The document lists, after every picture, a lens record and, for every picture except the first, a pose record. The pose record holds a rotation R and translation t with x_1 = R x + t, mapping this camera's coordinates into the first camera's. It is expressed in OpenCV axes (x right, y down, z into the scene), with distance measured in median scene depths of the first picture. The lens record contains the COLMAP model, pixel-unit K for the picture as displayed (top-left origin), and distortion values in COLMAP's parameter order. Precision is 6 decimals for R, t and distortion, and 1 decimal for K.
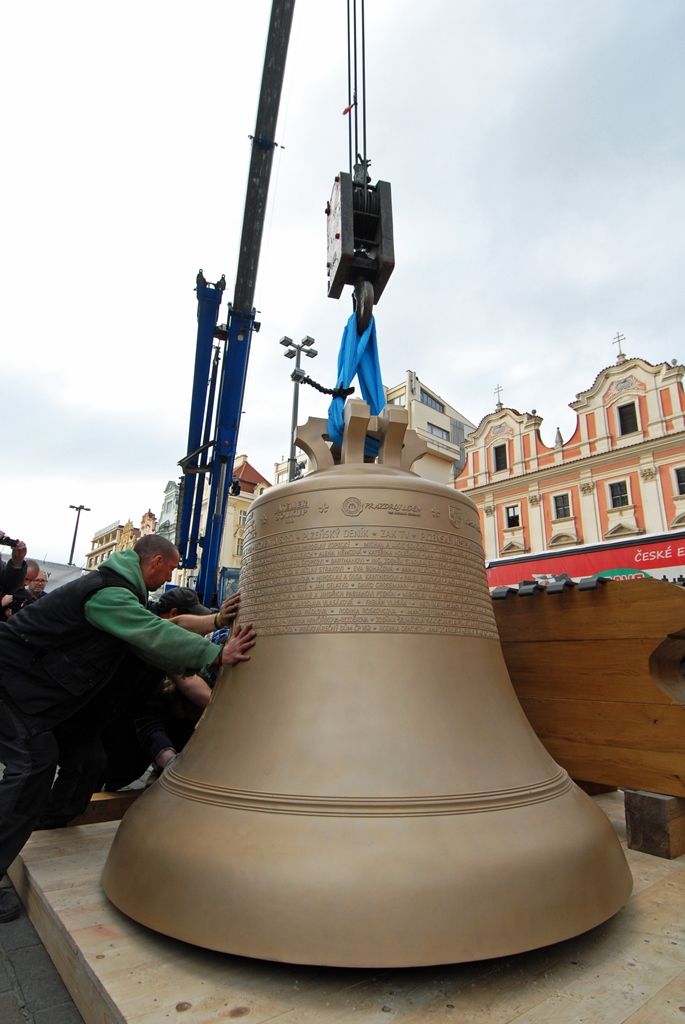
lens RADIAL K [[531.7, 0, 345.9], [0, 531.7, 506.8], [0, 0, 1]] dist [0.045734, -0.049547]
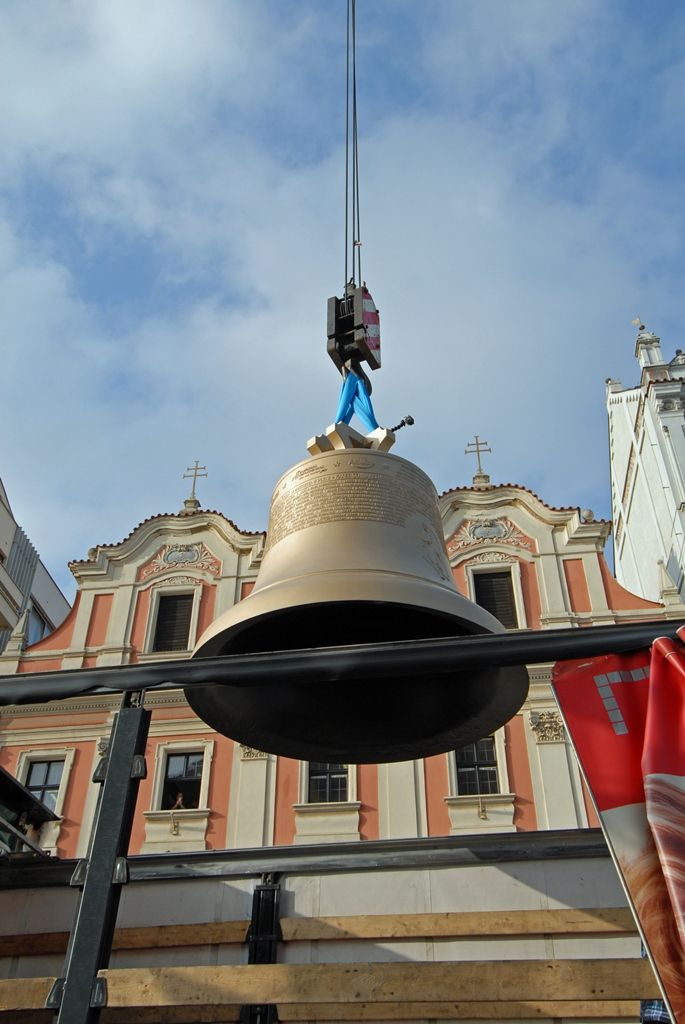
lens RADIAL K [[945.9, 0, 342.0], [0, 945.9, 506.6], [0, 0, 1]] dist [0.051798, -0.013581]
pose [[0.742753, 0.398145, 0.538329, -0.017671], [-0.170651, 0.890013, -0.422794, 0.114404], [-0.647453, 0.222165, 0.729004, 0.477179]]
